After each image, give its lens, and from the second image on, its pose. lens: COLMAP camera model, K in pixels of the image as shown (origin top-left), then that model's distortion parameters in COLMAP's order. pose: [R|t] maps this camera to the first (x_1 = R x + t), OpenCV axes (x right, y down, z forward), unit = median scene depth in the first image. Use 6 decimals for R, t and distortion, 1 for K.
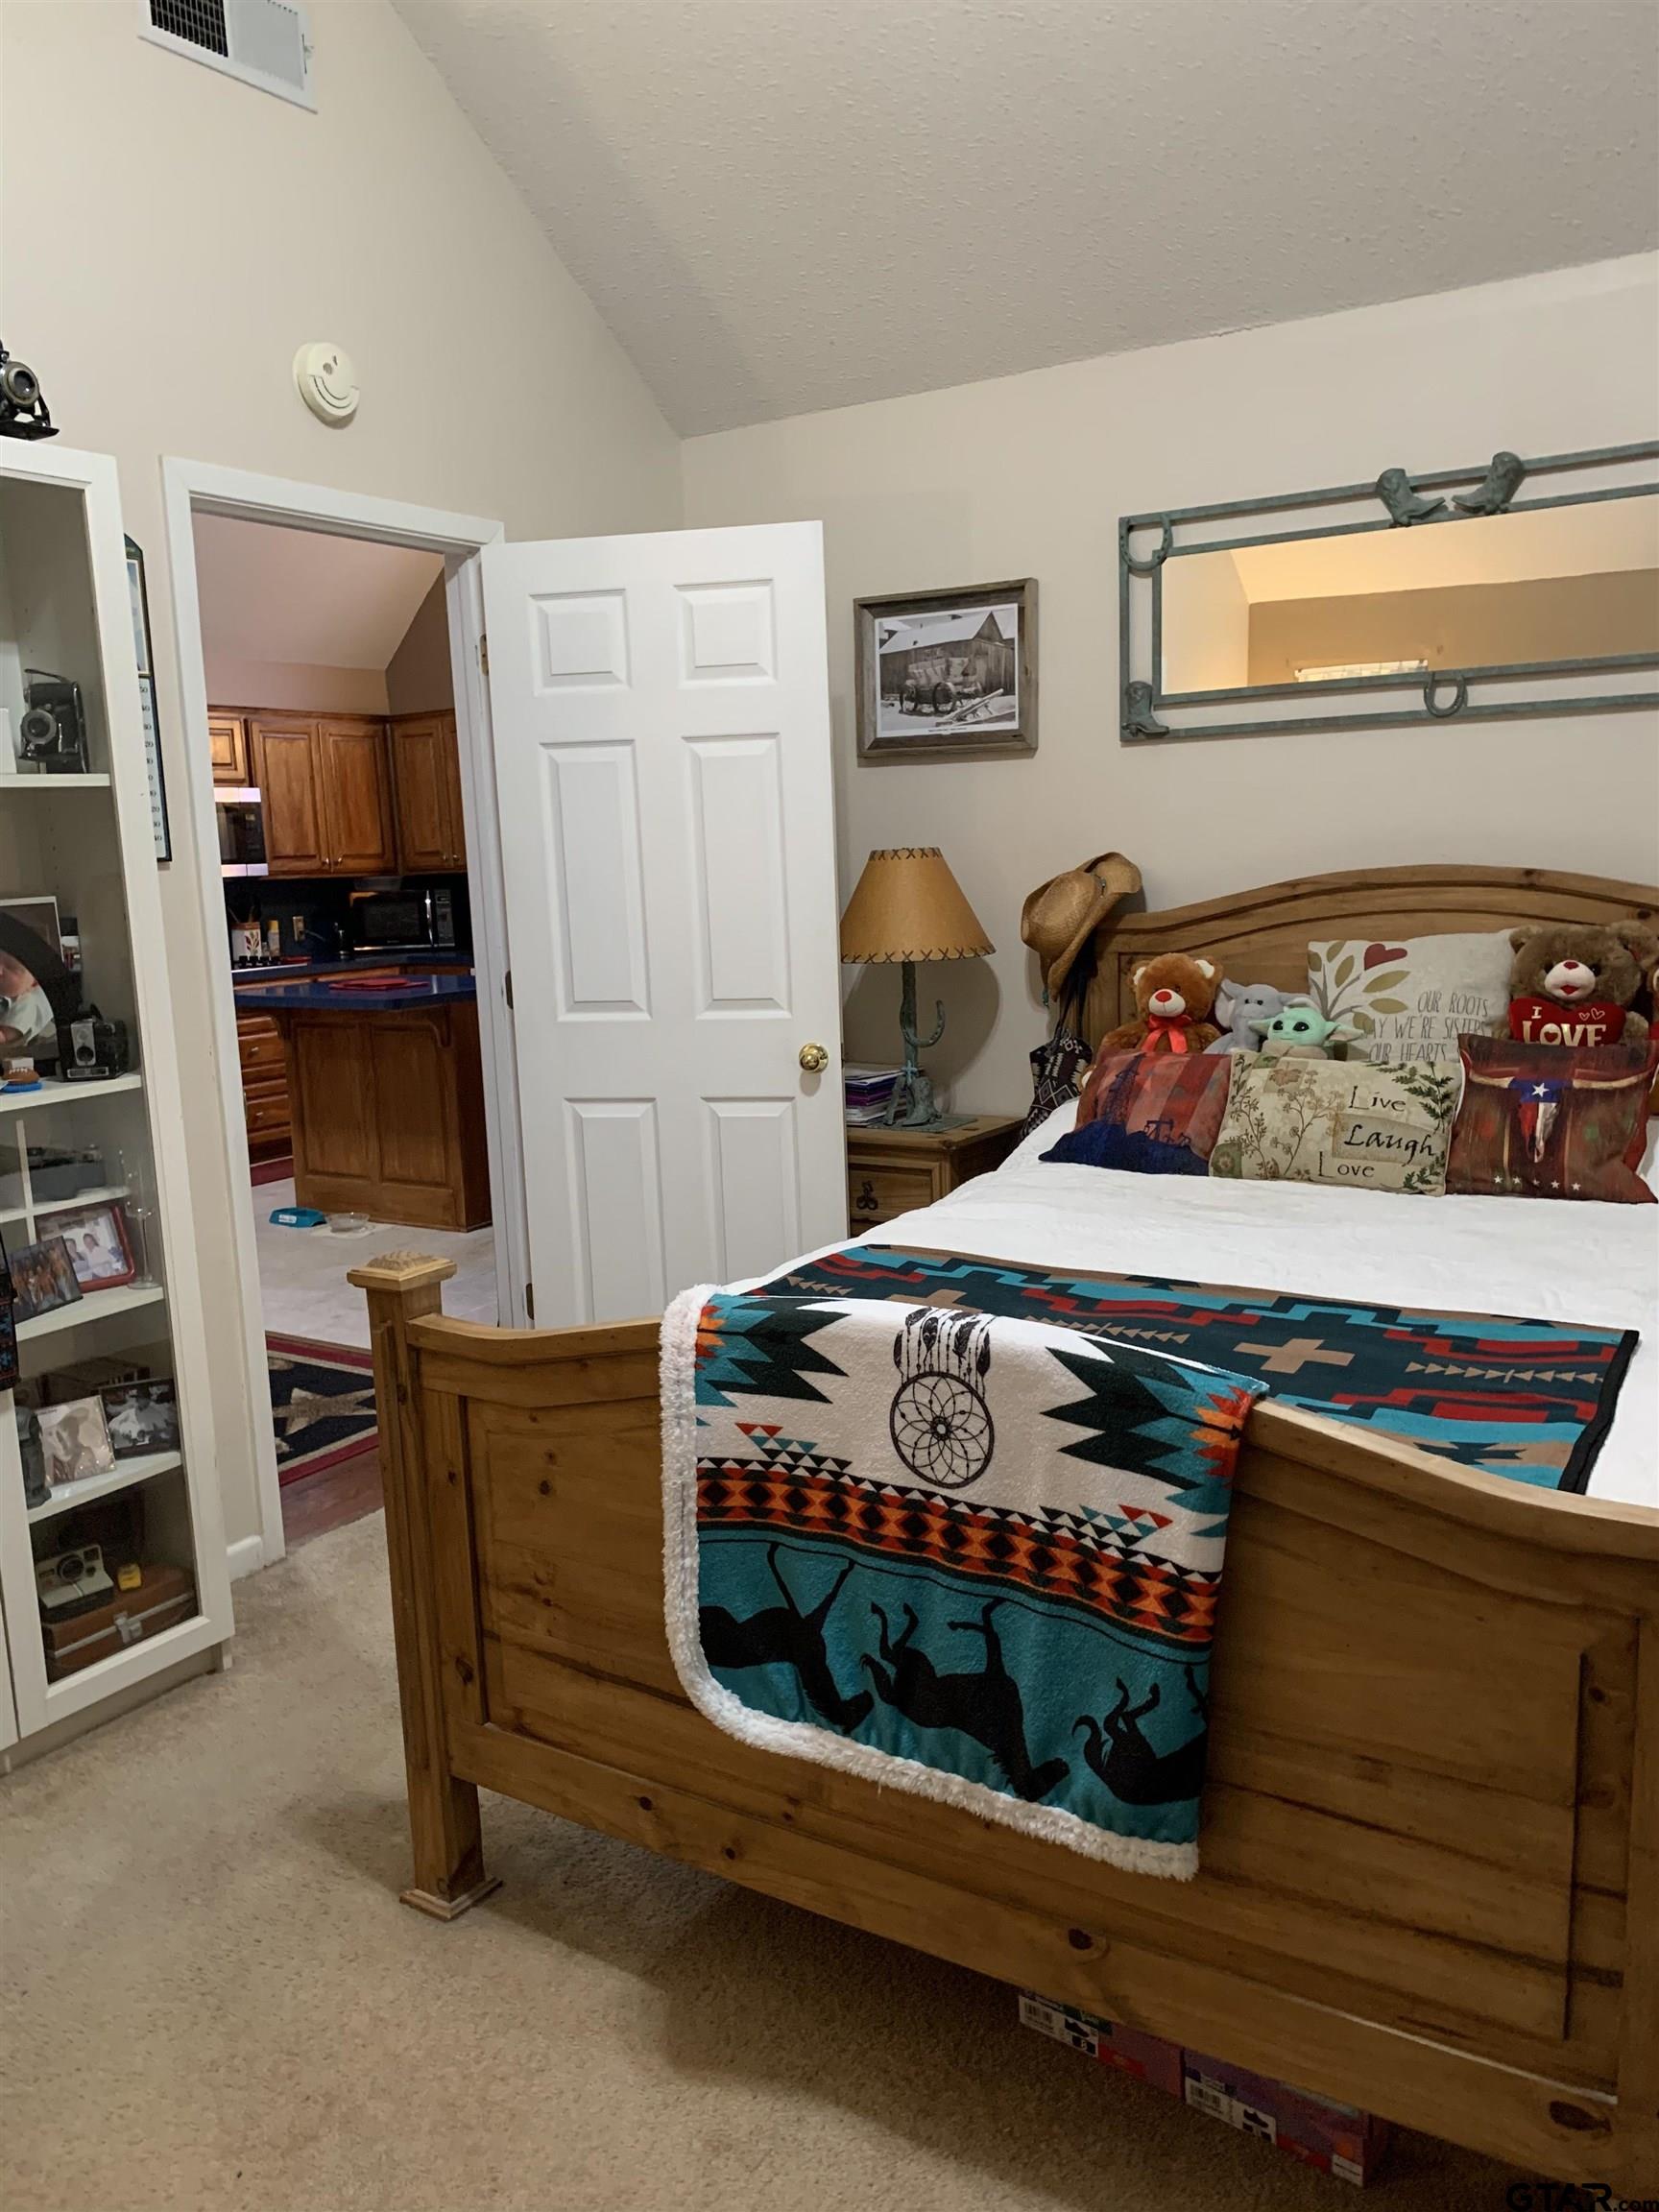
lens RADIAL K [[1678.6, 0, 826.5], [0, 1678.6, 1135.5], [0, 0, 1]] dist [0.087752, -0.204533]
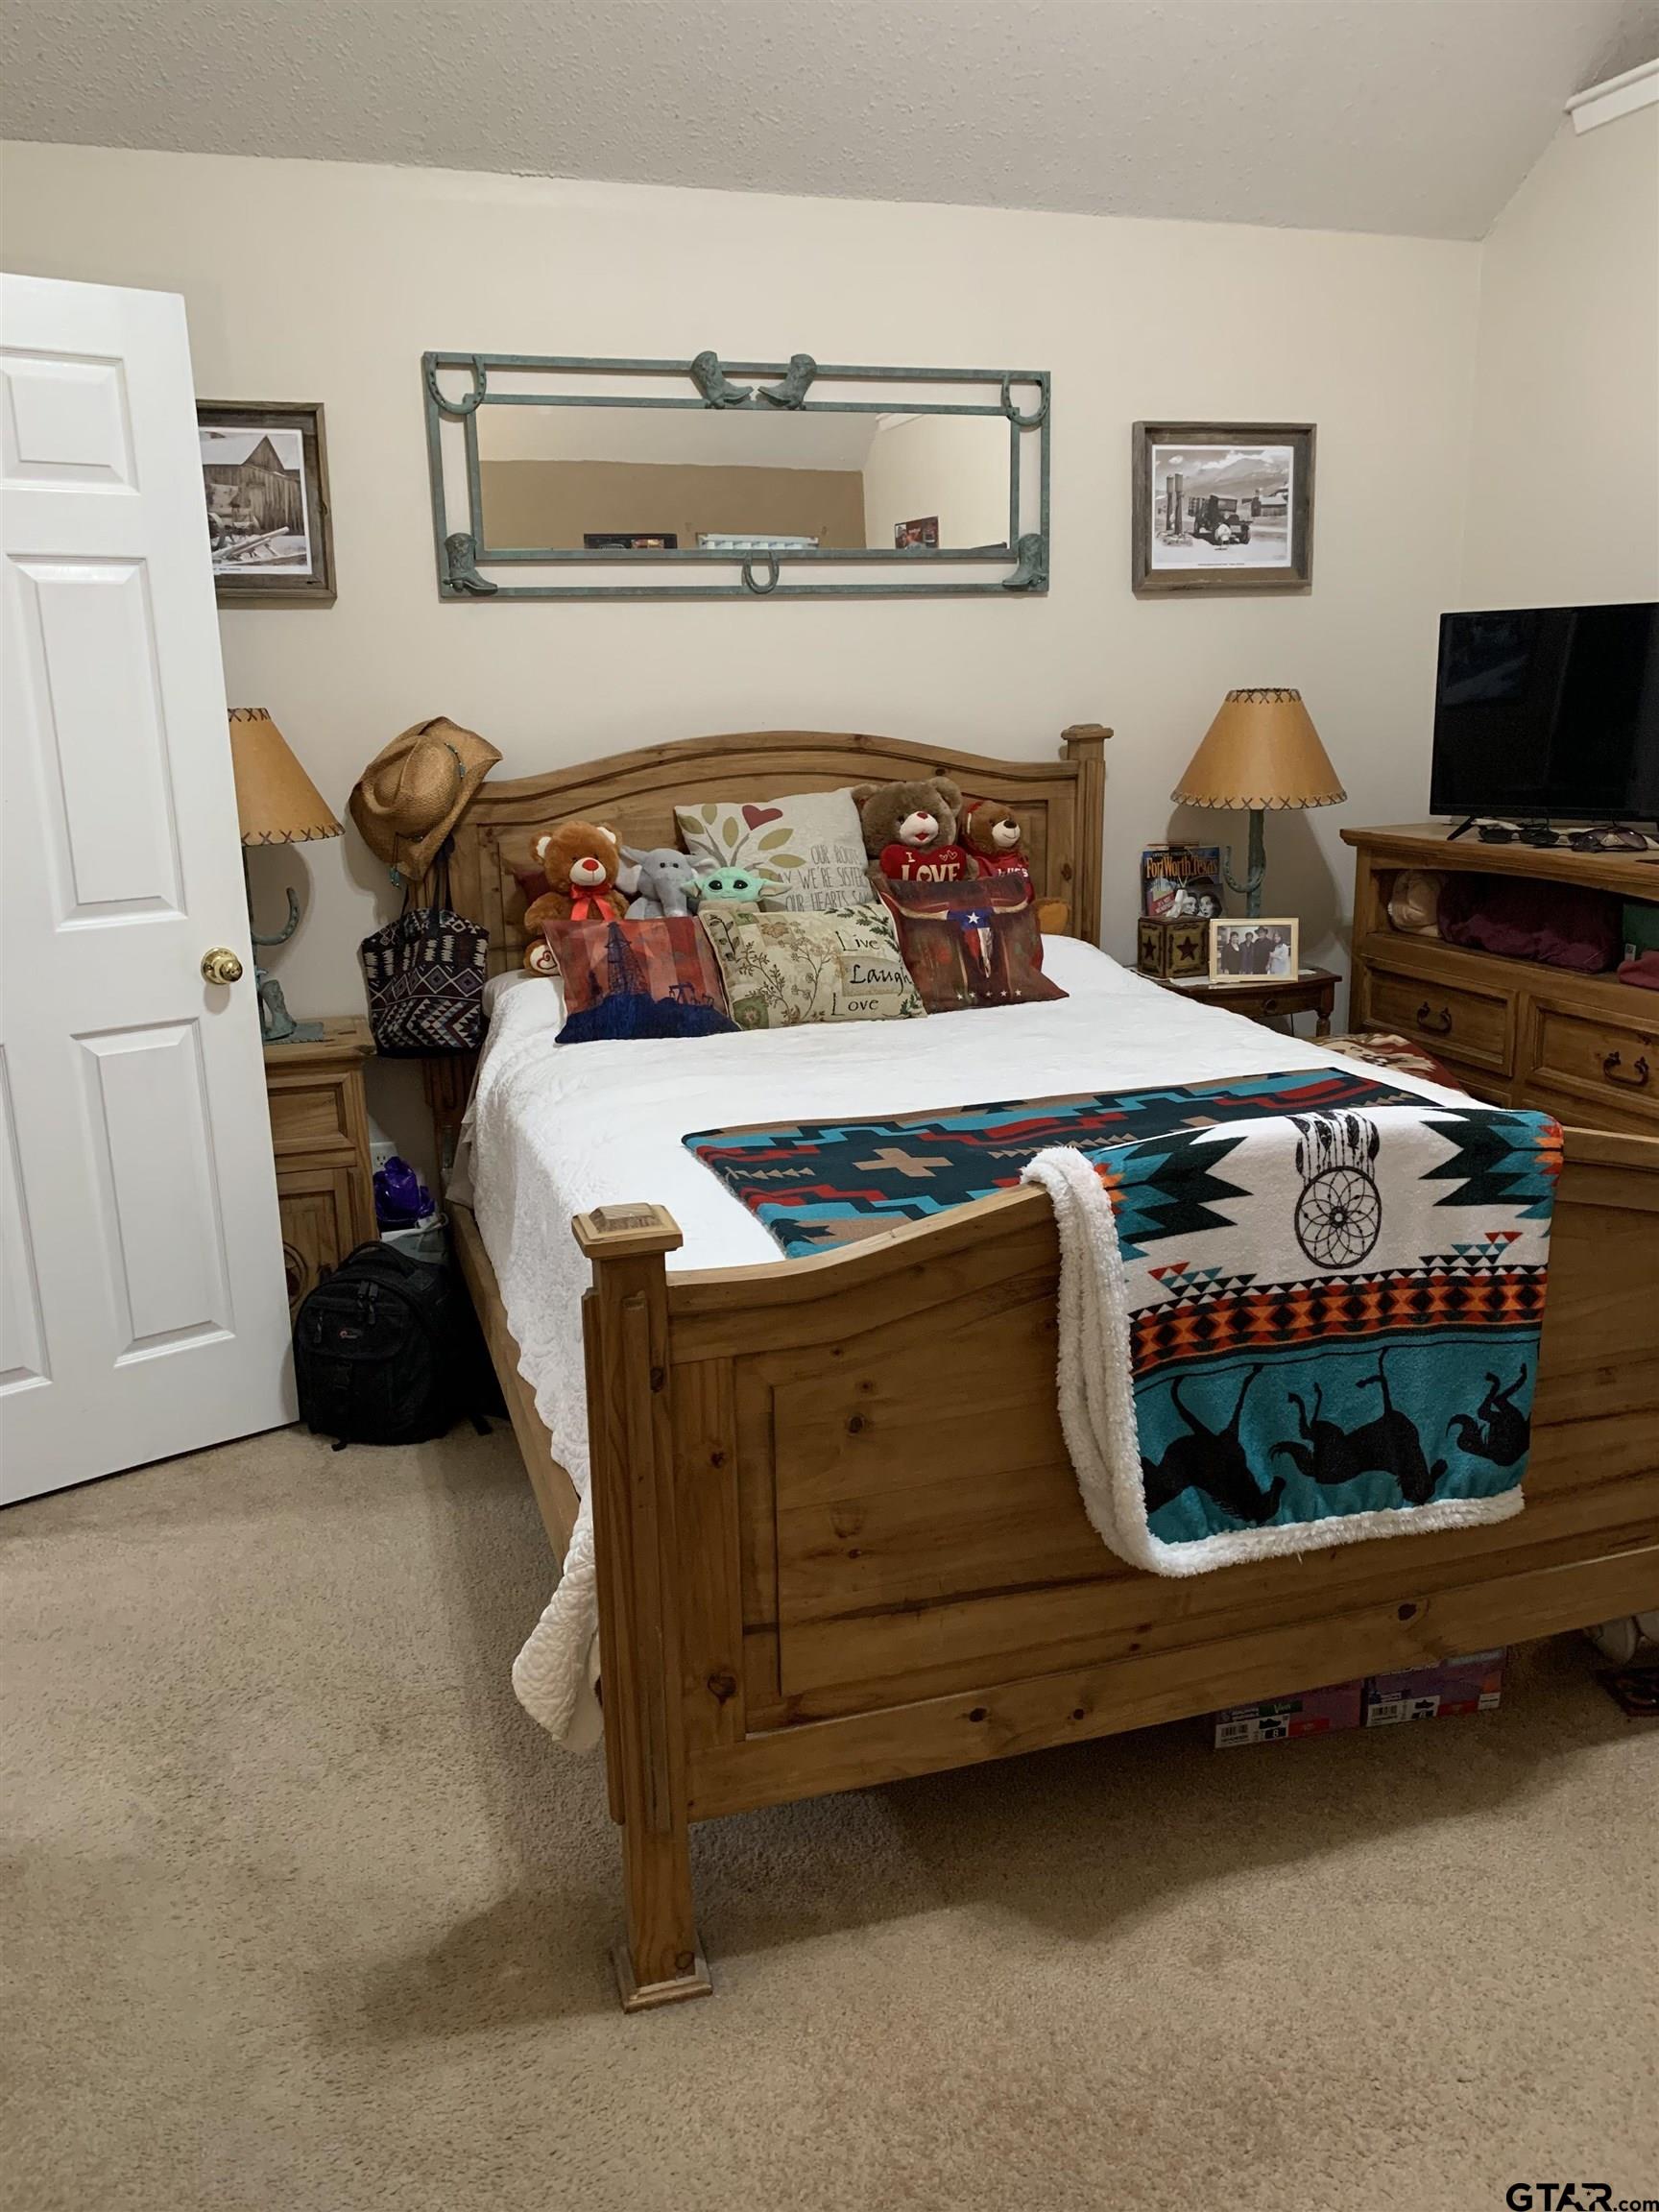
lens RADIAL K [[1674.7, 0, 829.5], [0, 1674.7, 1106.0], [0, 0, 1]] dist [0.147936, -0.397473]
pose [[0.635538, -0.165690, 0.754081, -0.744216], [0.130898, 0.985685, 0.106259, -0.046679], [-0.760893, 0.031177, 0.648128, 0.402125]]
